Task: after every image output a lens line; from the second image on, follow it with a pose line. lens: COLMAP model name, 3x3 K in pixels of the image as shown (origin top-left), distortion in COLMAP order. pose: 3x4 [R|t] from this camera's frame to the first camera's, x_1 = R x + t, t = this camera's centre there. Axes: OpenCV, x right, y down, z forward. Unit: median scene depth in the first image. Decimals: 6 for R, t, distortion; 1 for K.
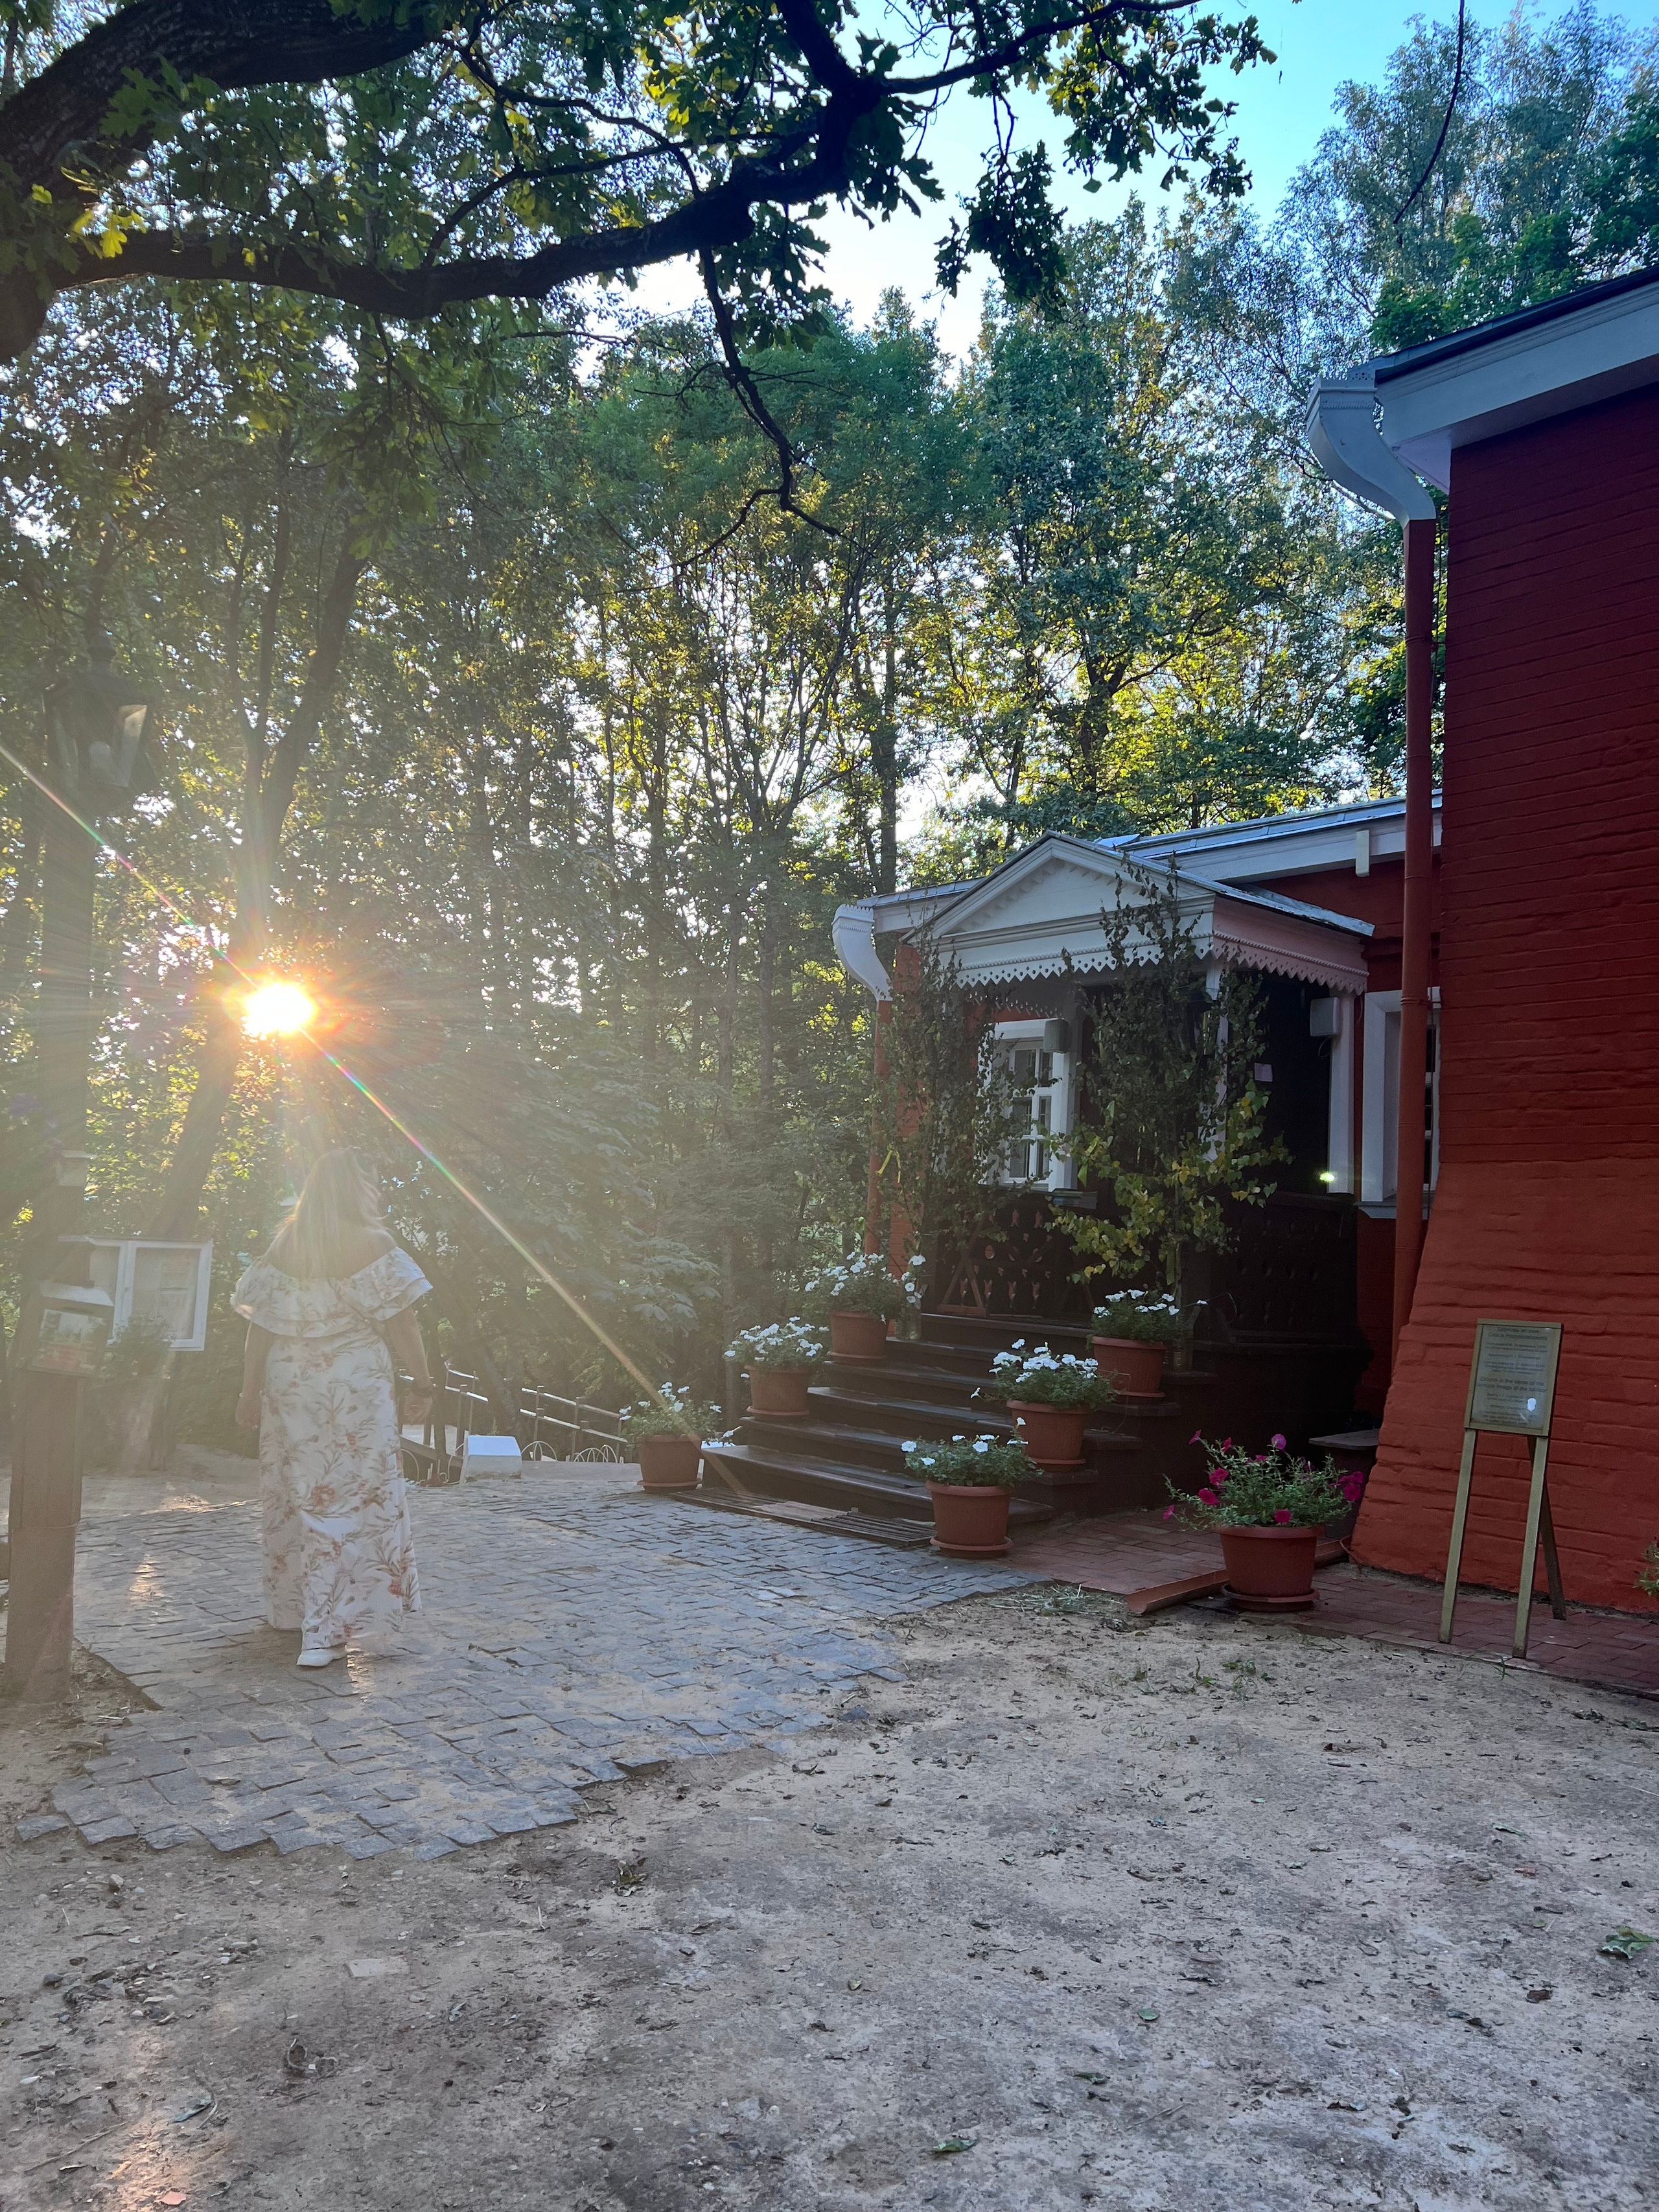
lens RADIAL K [[1666.7, 0, 829.5], [0, 1666.7, 1106.0], [0, 0, 1]] dist [-0.003746, -0.002513]
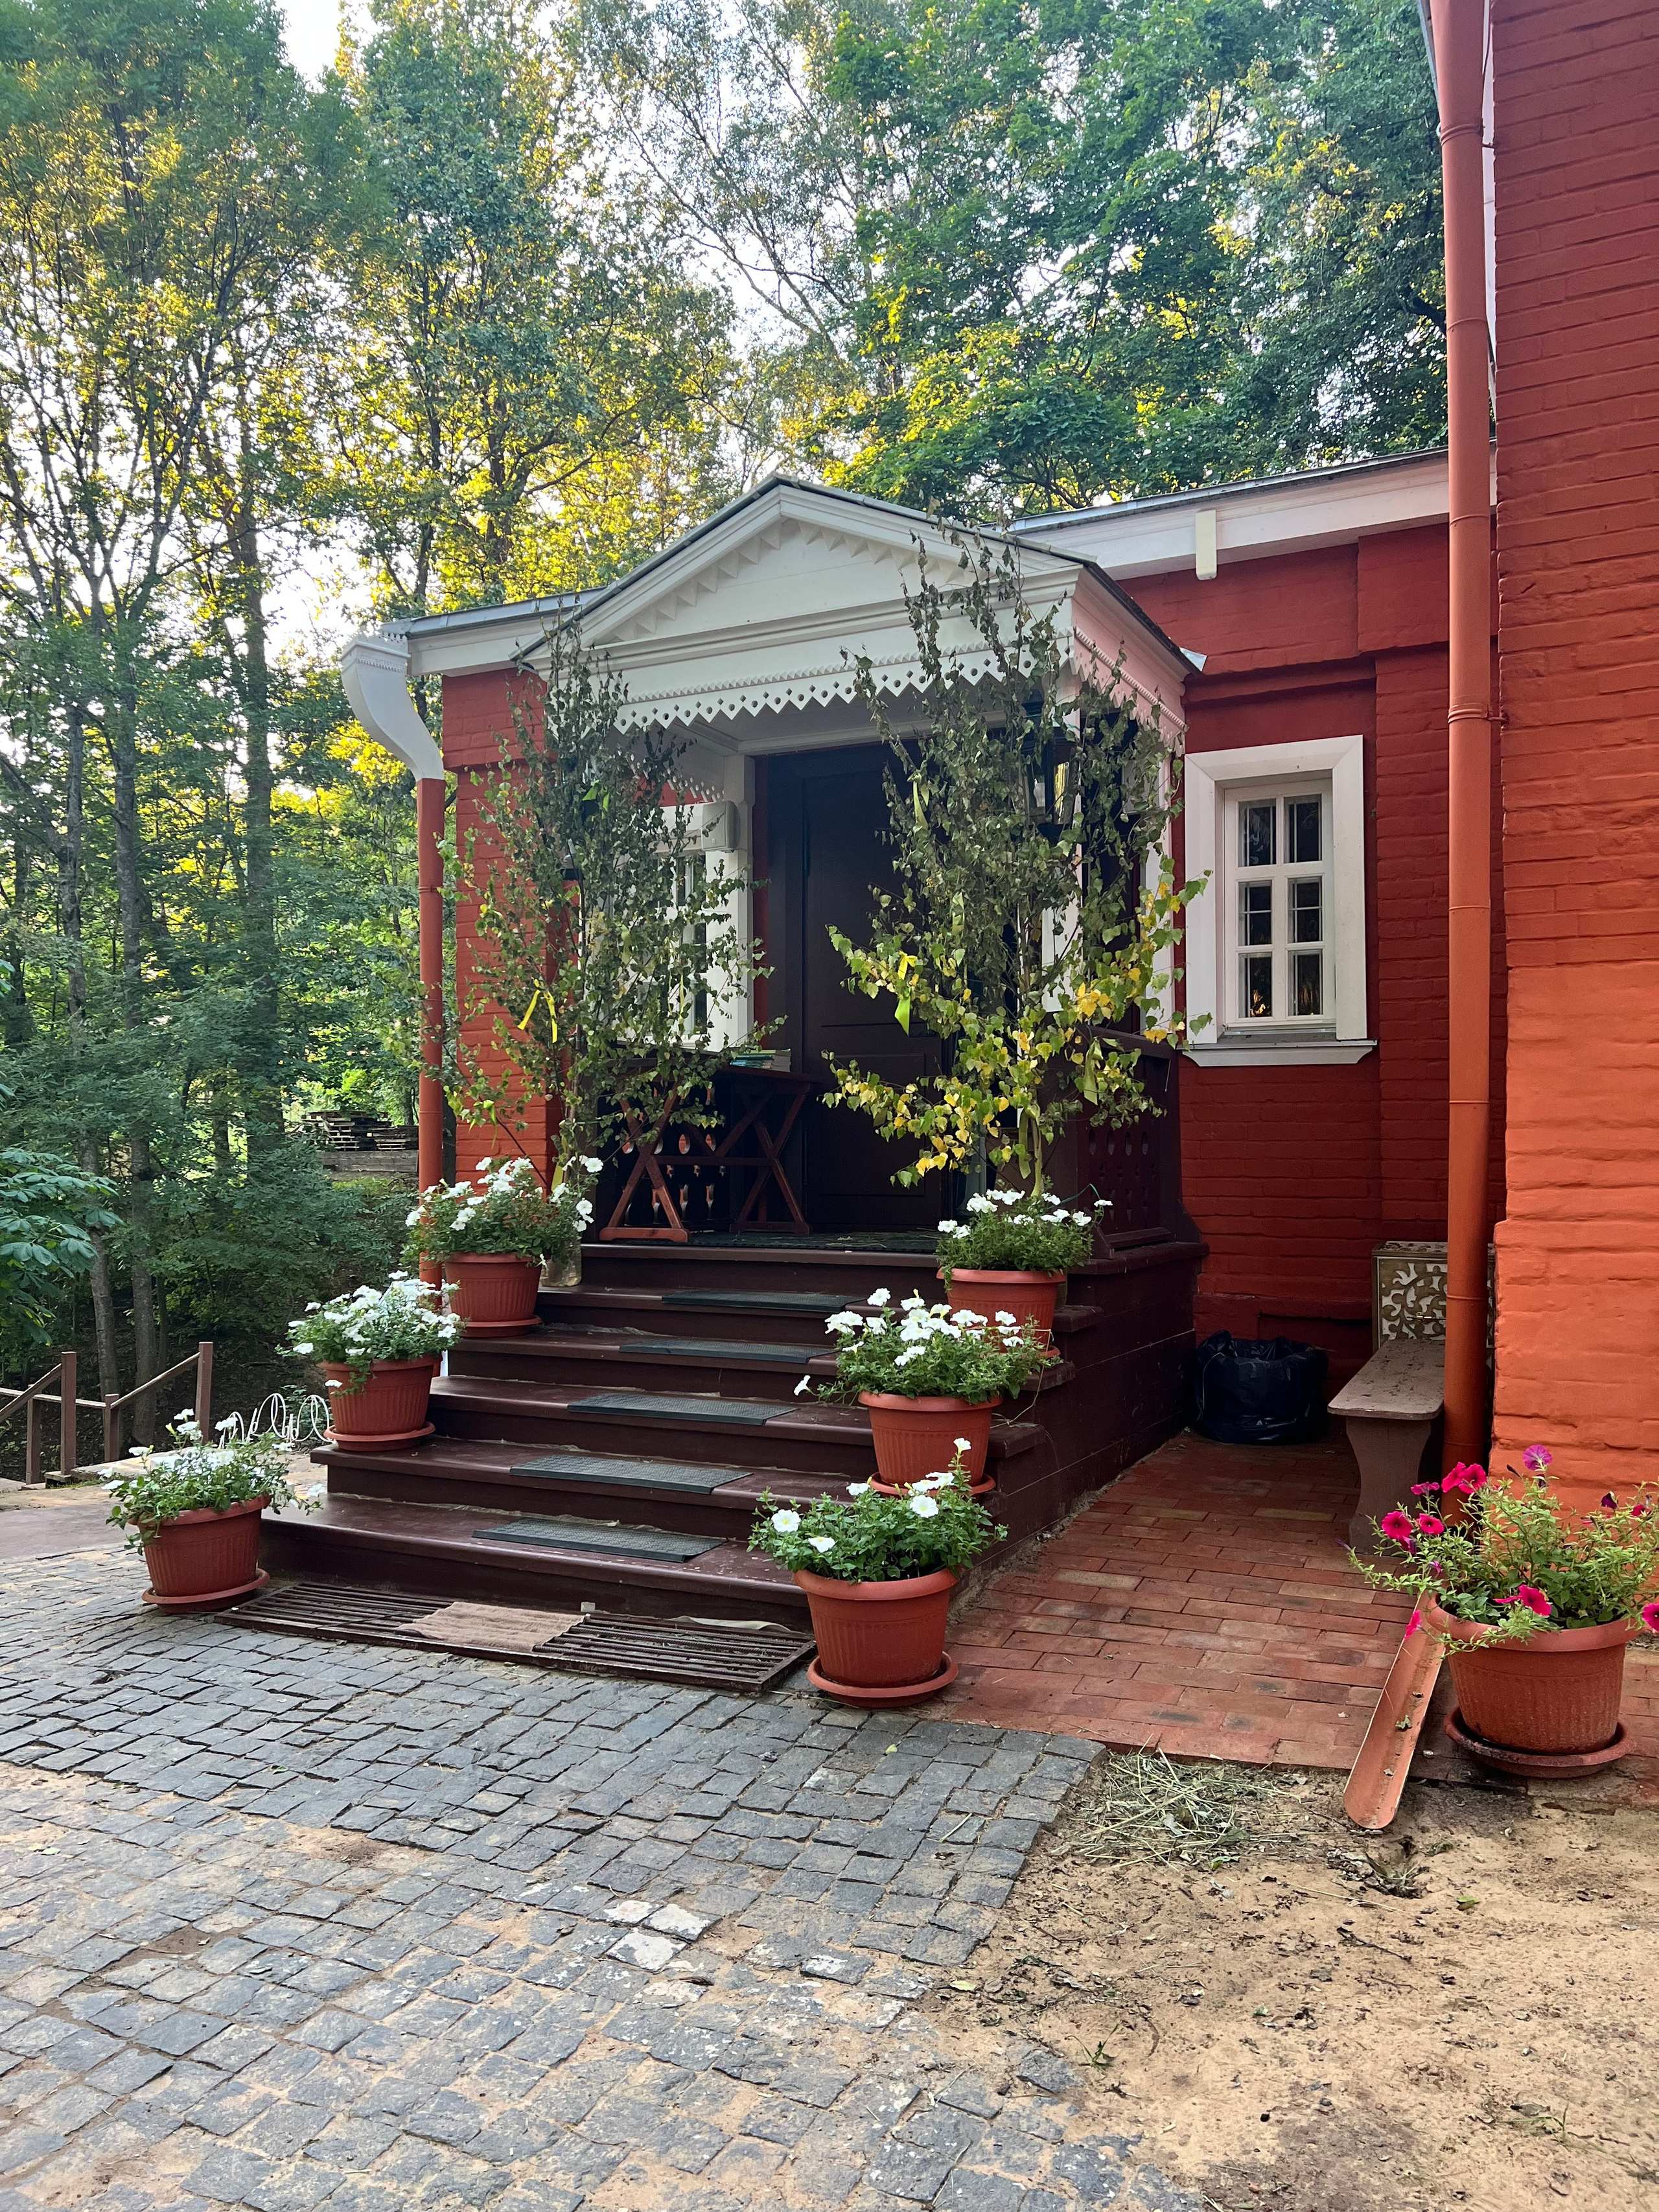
lens RADIAL K [[1641.4, 0, 829.5], [0, 1641.4, 1106.0], [0, 0, 1]] dist [0.020156, -0.000161]
pose [[0.922090, -0.051062, 0.383592, -0.097773], [0.022586, 0.996668, 0.078379, 0.023940], [-0.386316, -0.063608, 0.920171, 0.388055]]
